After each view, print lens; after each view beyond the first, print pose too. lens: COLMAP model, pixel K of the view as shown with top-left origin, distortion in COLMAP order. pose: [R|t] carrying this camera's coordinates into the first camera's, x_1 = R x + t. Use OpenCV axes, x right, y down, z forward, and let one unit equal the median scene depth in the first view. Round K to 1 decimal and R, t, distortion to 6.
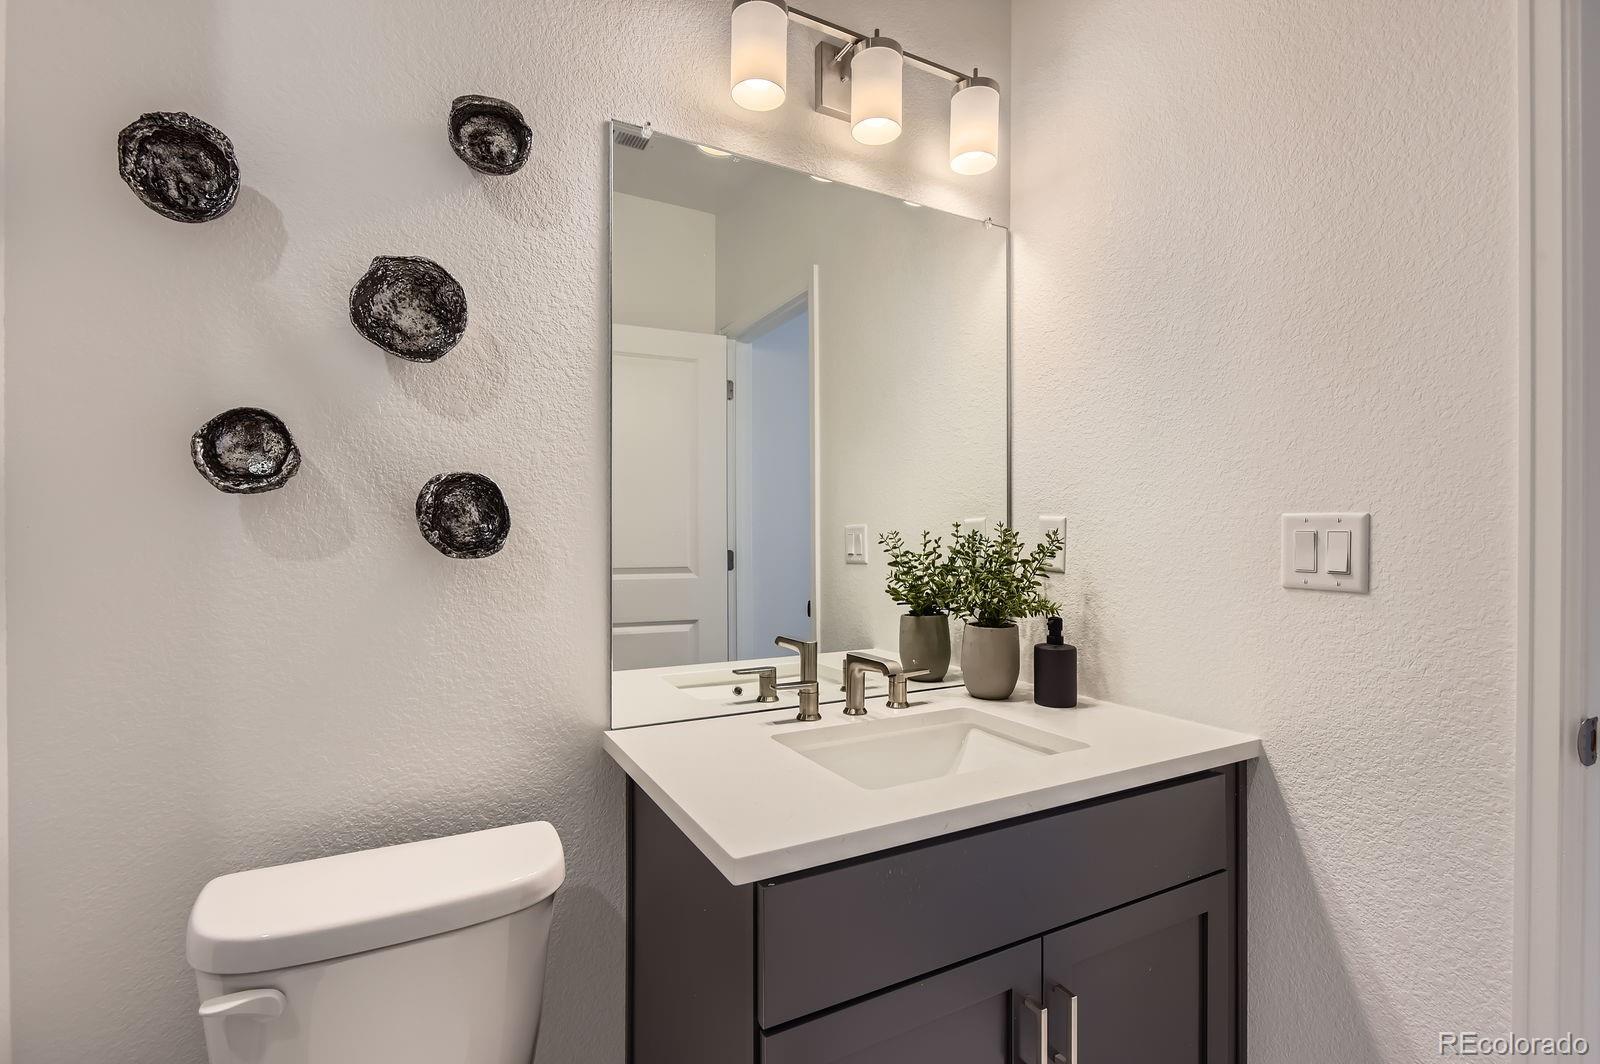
lens RADIAL K [[742.9, 0, 803.7], [0, 742.9, 531.8], [0, 0, 1]] dist [0.006109, -0.007459]
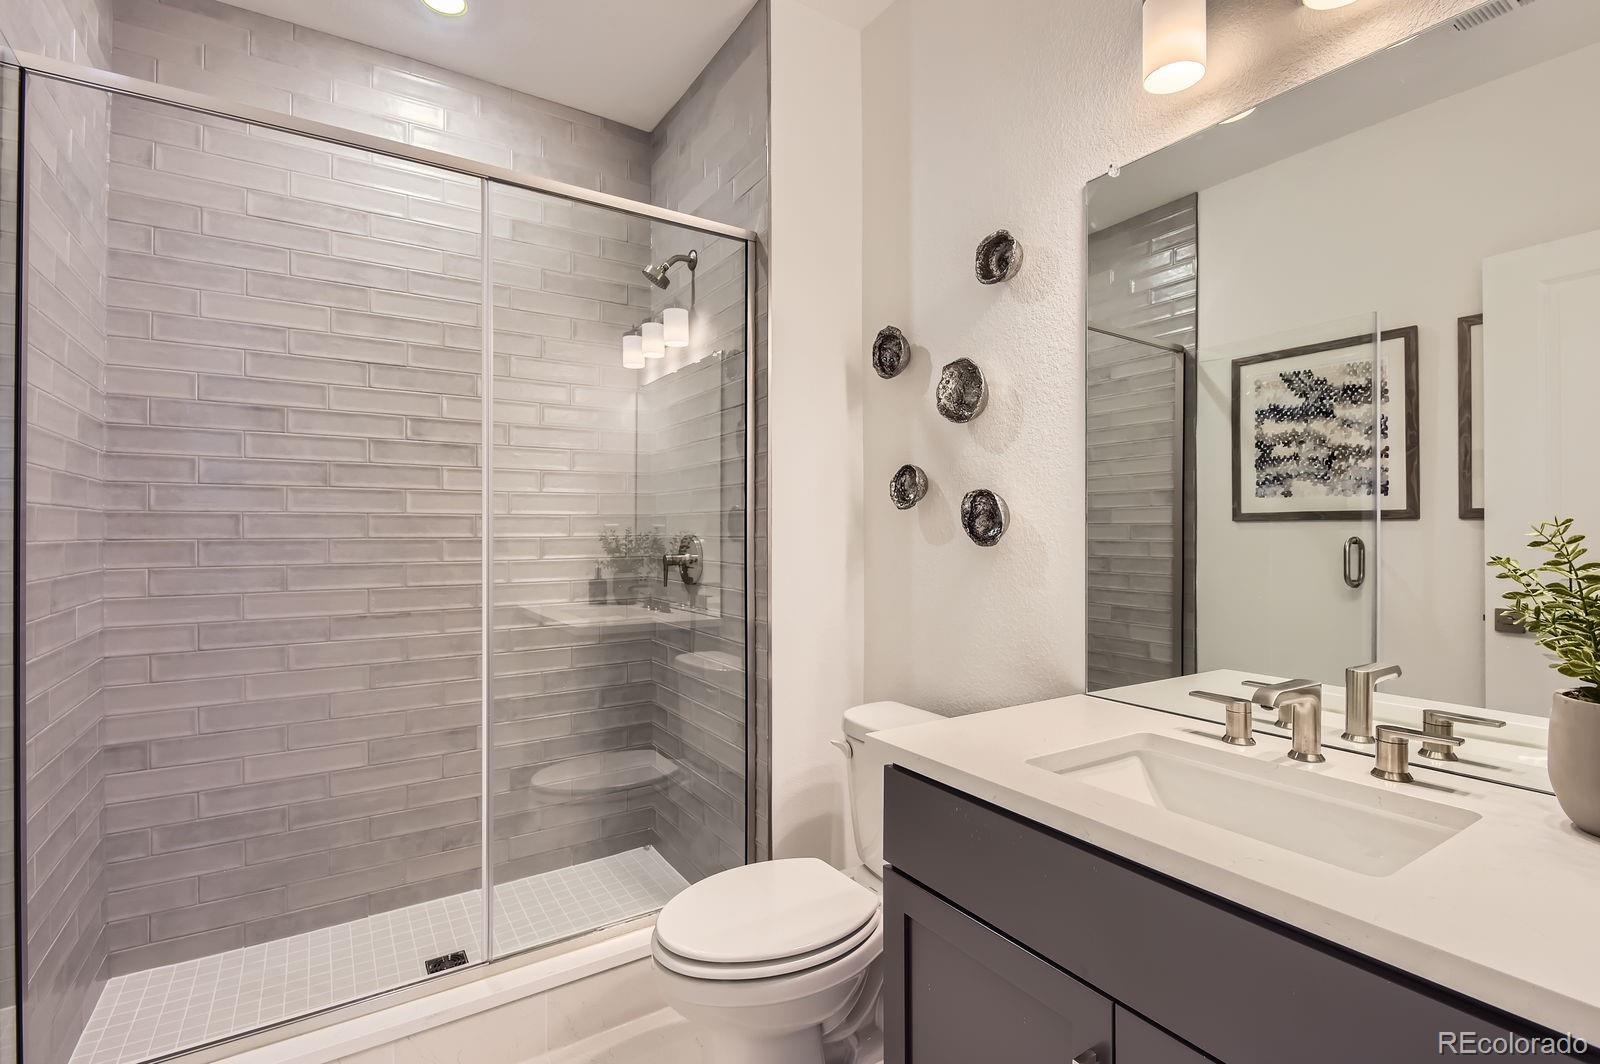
lens RADIAL K [[742.9, 0, 796.4], [0, 742.9, 526.1], [0, 0, 1]] dist [0.006109, -0.007459]
pose [[0.057588, -0.007206, -0.998314, 1.008184], [0.001325, 0.999974, -0.007142, 0.005486], [0.998340, -0.000912, 0.057596, 0.518543]]
